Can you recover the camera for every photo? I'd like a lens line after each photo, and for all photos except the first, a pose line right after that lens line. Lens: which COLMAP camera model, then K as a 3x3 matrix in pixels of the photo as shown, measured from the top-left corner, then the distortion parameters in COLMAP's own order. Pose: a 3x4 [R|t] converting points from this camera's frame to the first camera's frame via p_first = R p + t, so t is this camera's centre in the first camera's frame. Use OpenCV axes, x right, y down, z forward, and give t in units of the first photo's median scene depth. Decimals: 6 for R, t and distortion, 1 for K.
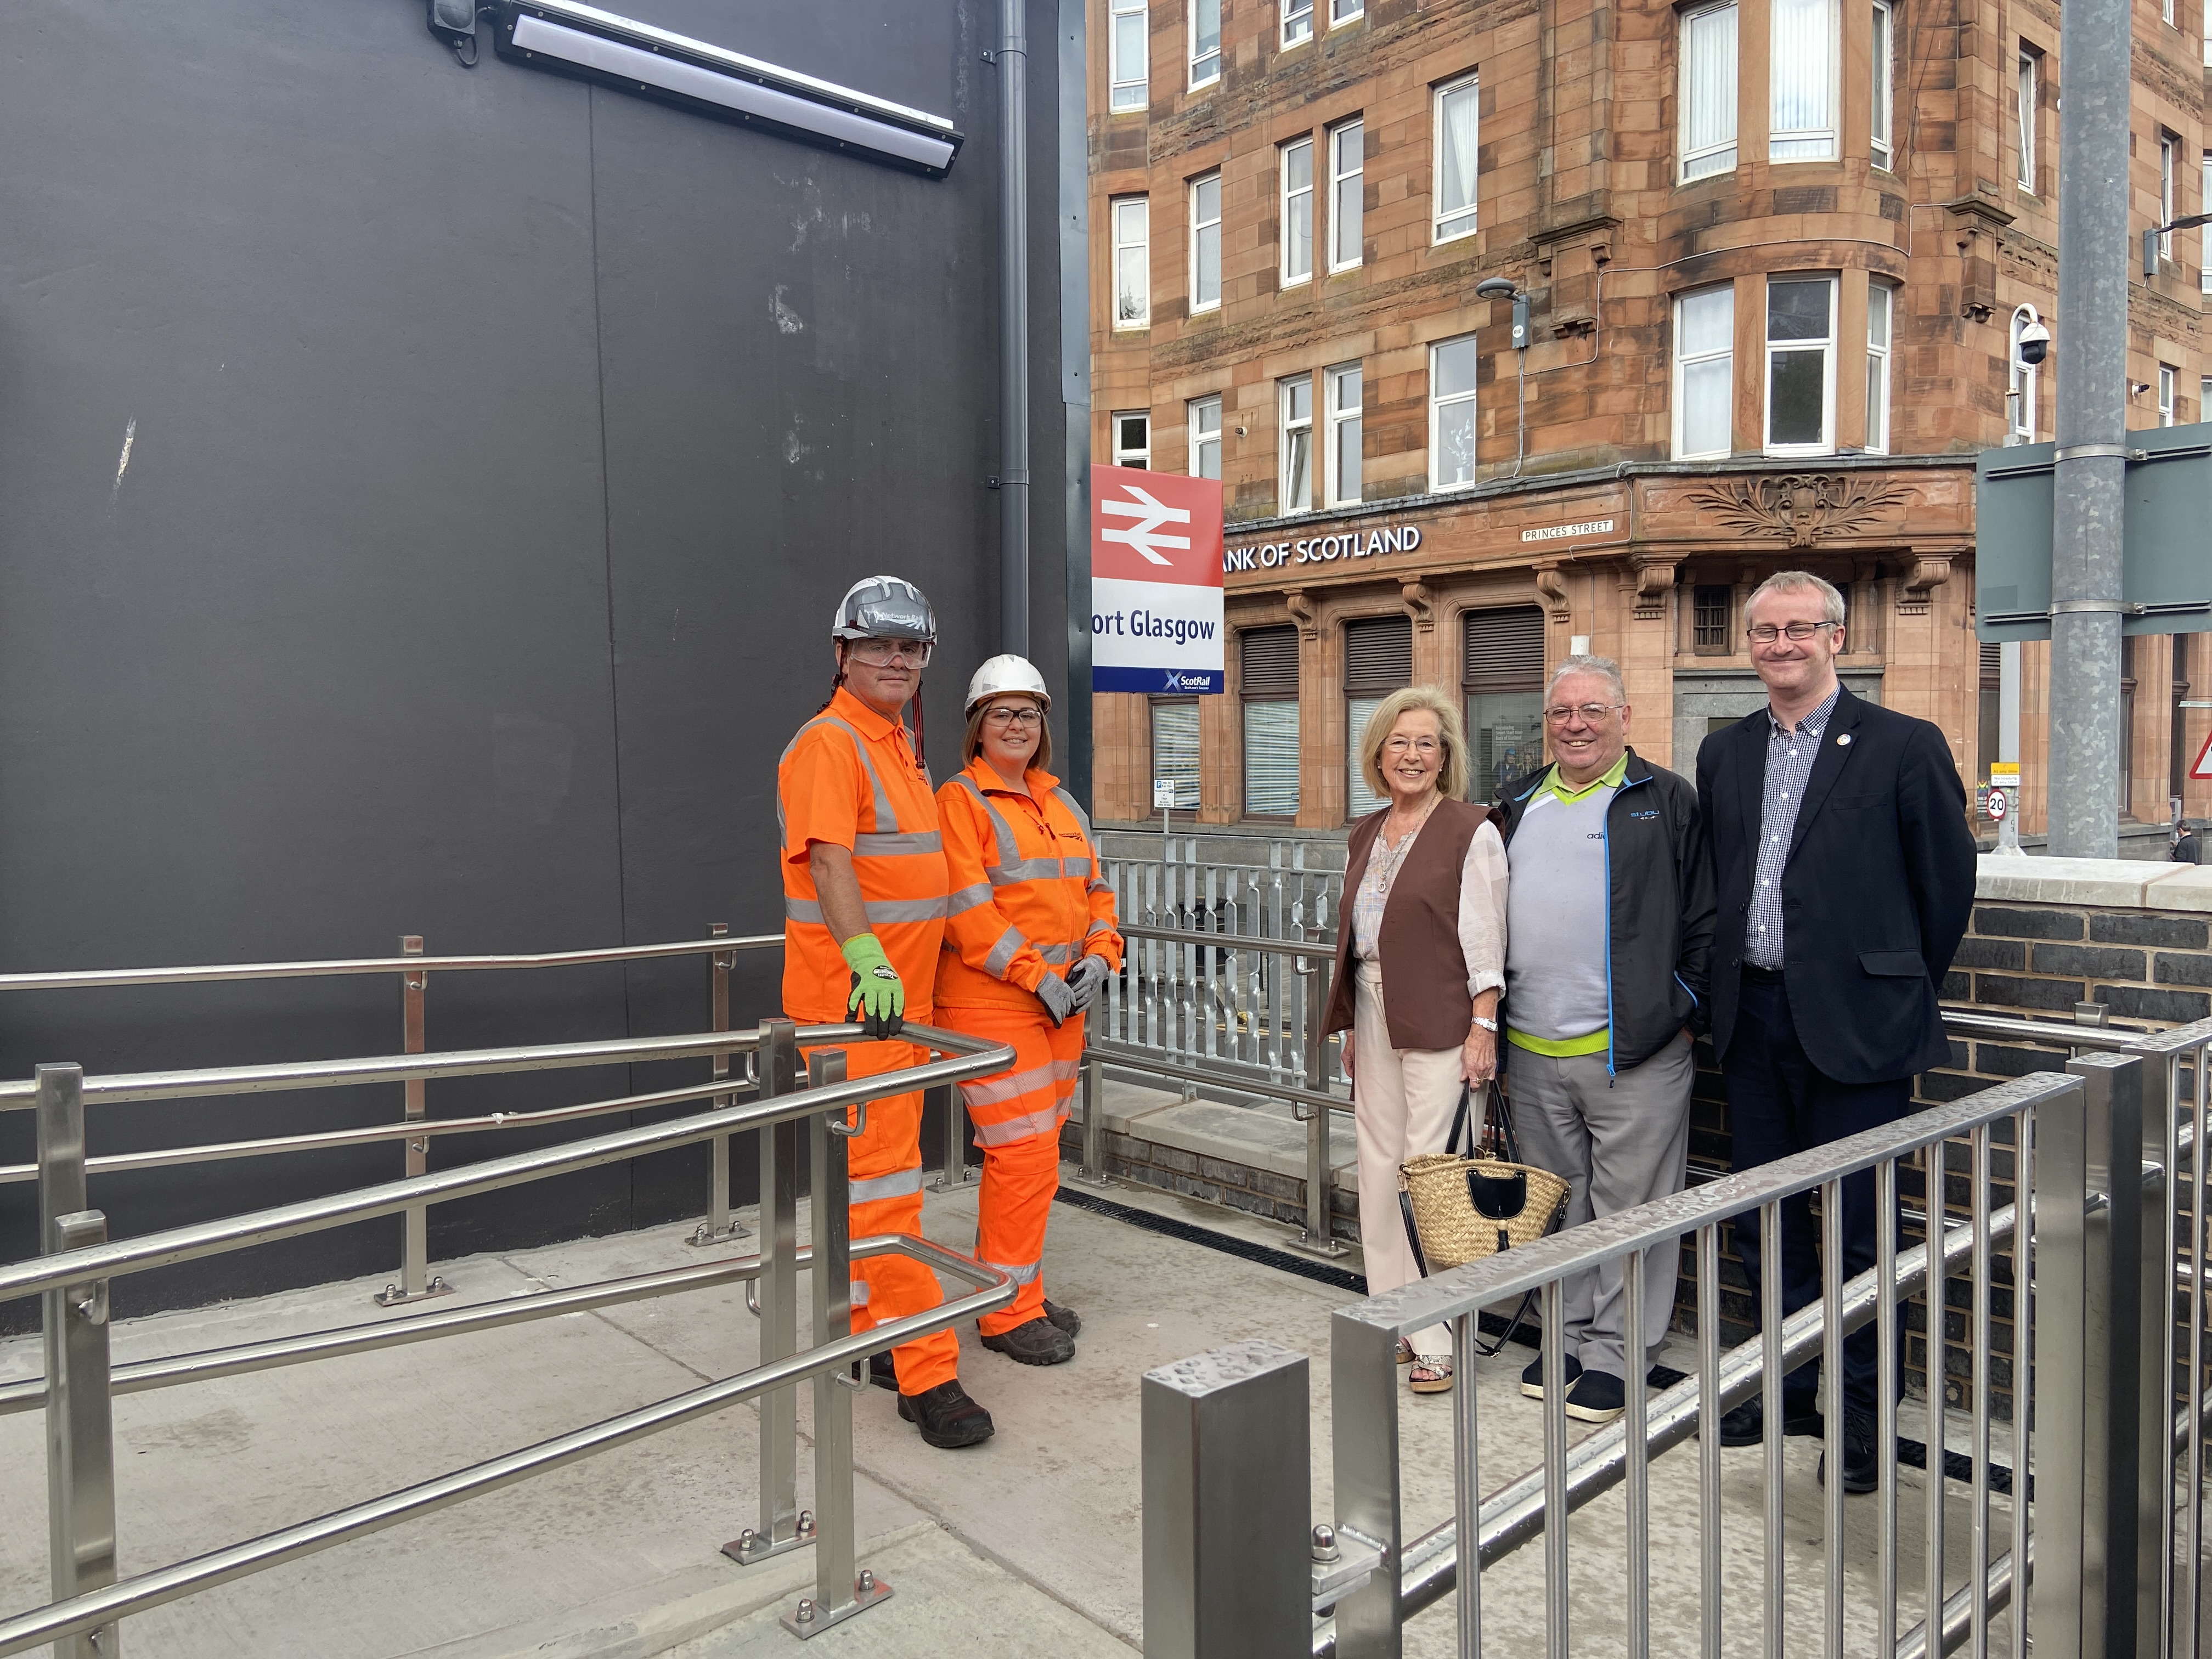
lens RADIAL K [[1660.4, 0, 1106.0], [0, 1660.4, 829.5], [0, 0, 1]] dist [0.116027, -0.162578]
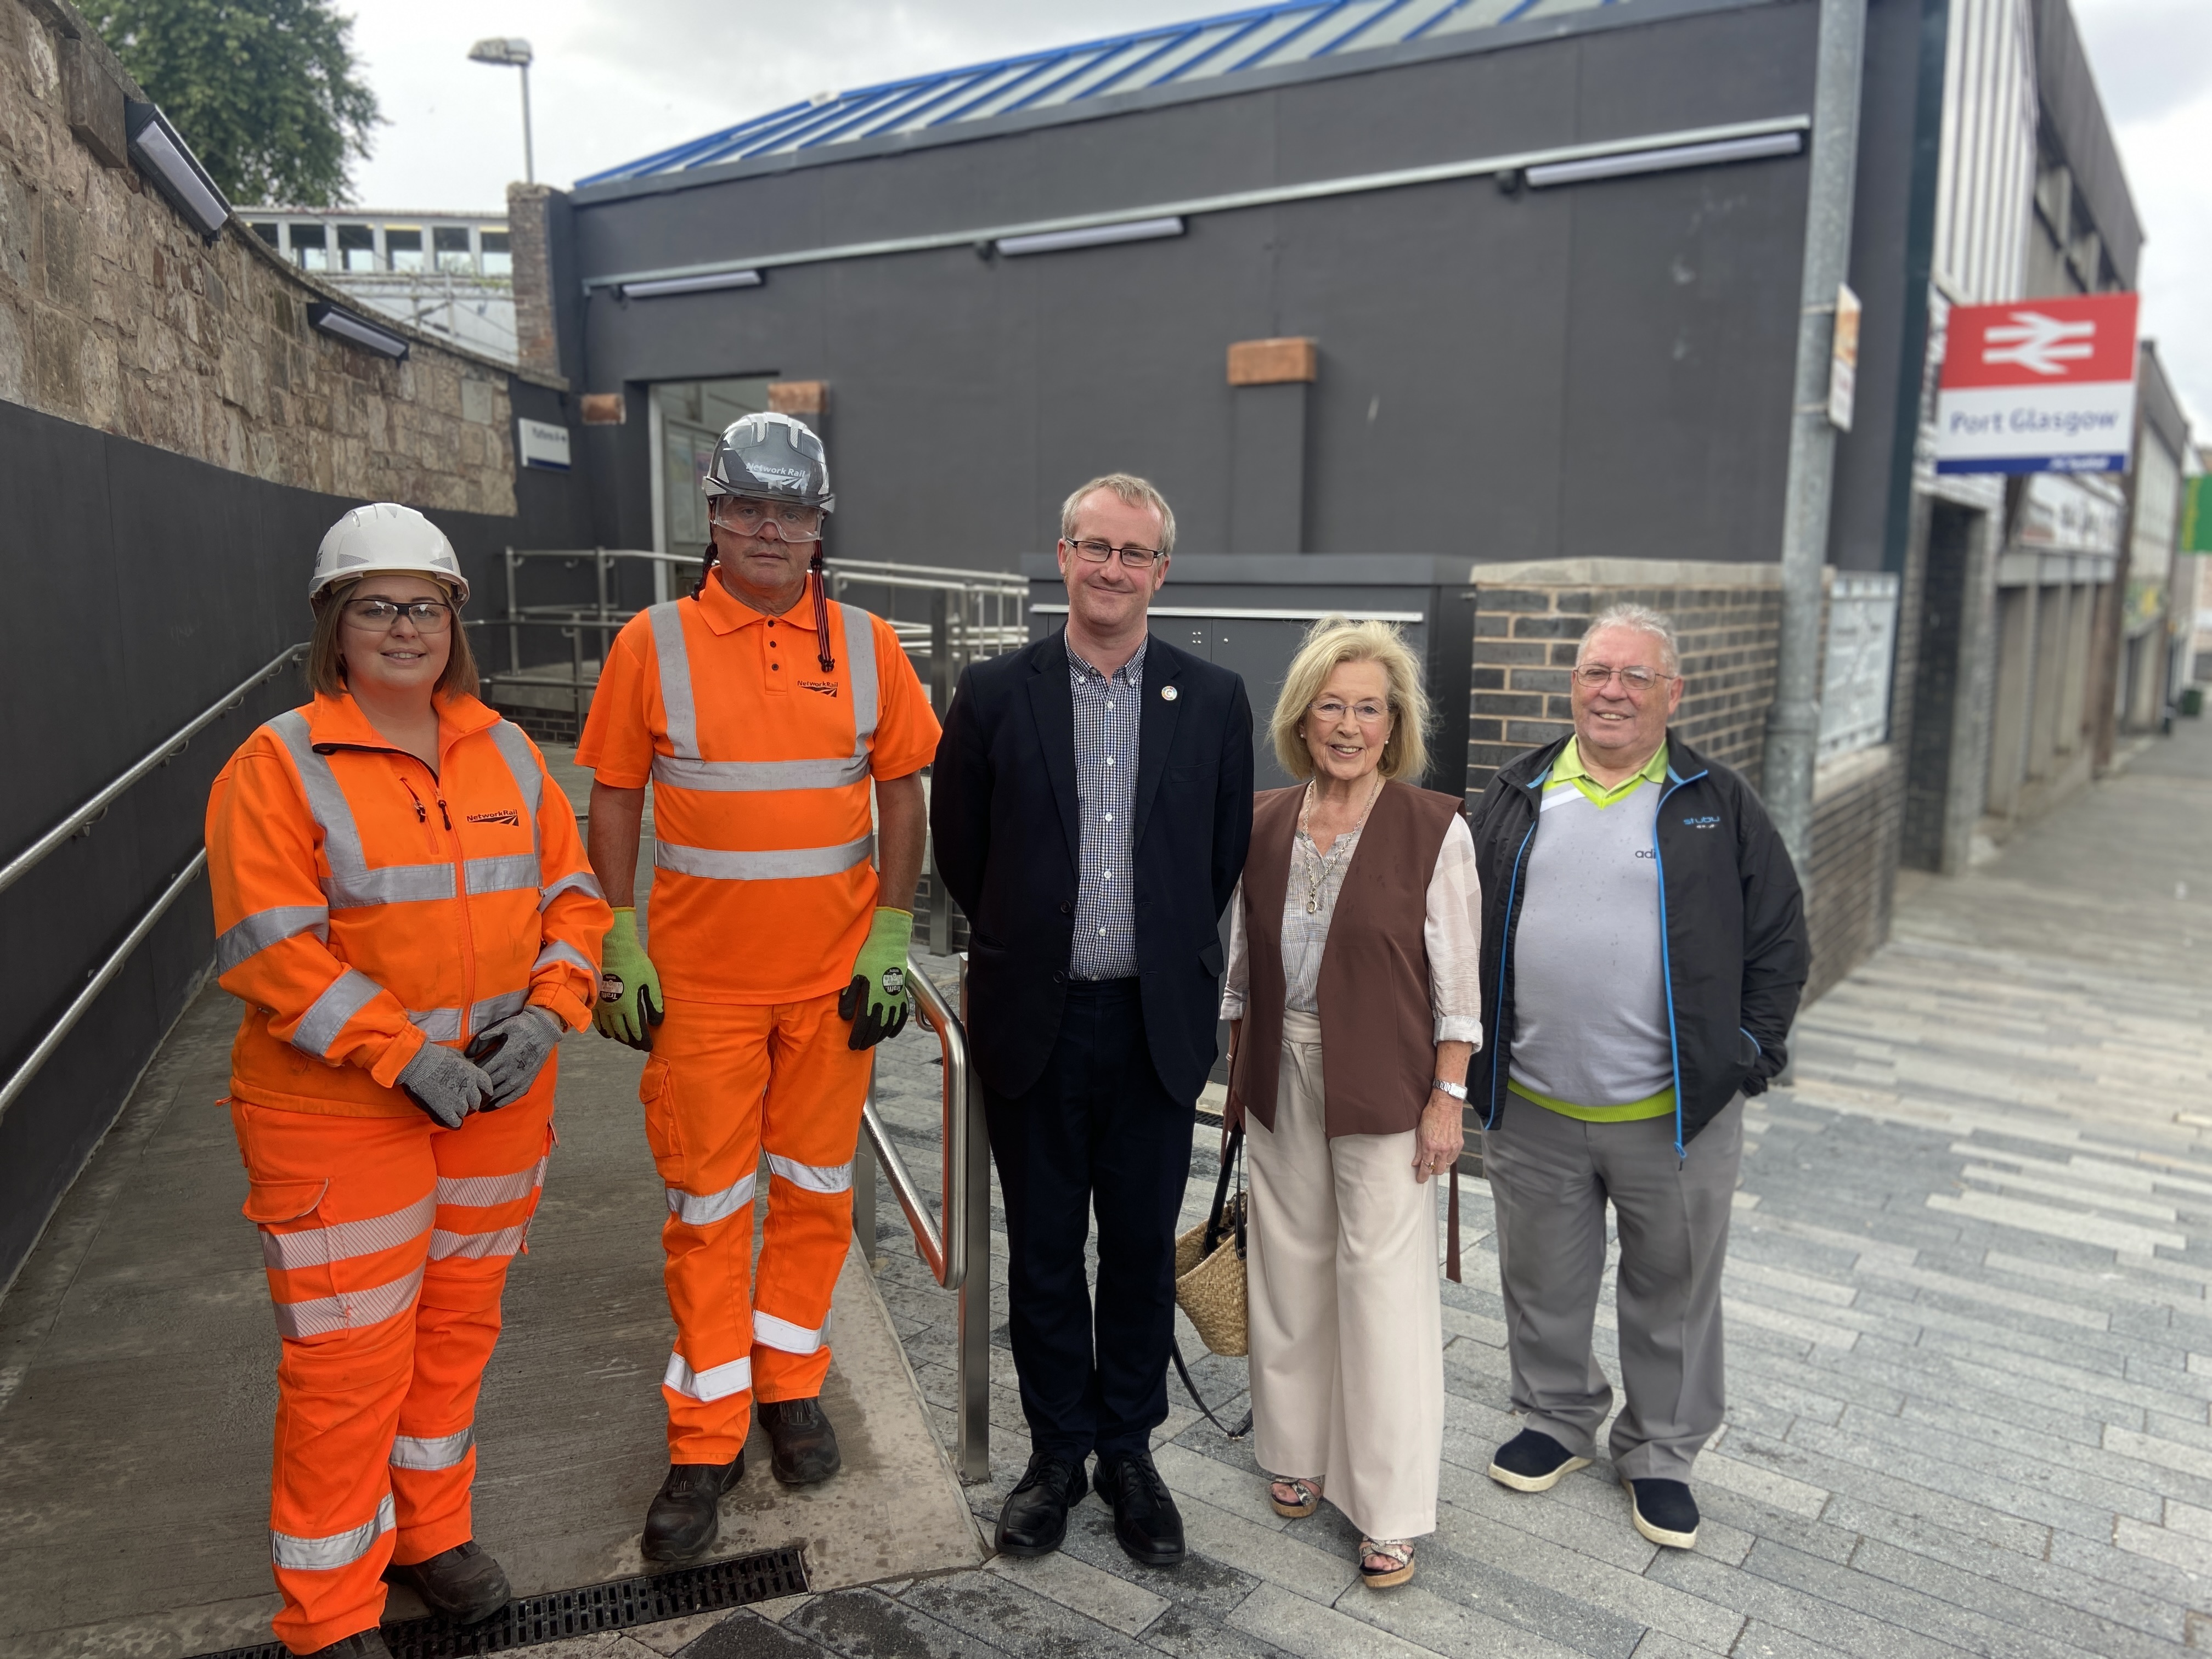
lens RADIAL K [[1660.4, 0, 1106.0], [0, 1660.4, 829.5], [0, 0, 1]] dist [0.116027, -0.162578]
pose [[0.224646, 0.156595, -0.961775, 0.381638], [-0.064128, 0.987239, 0.145763, 0.014483], [0.972328, 0.028932, 0.231822, 0.001089]]
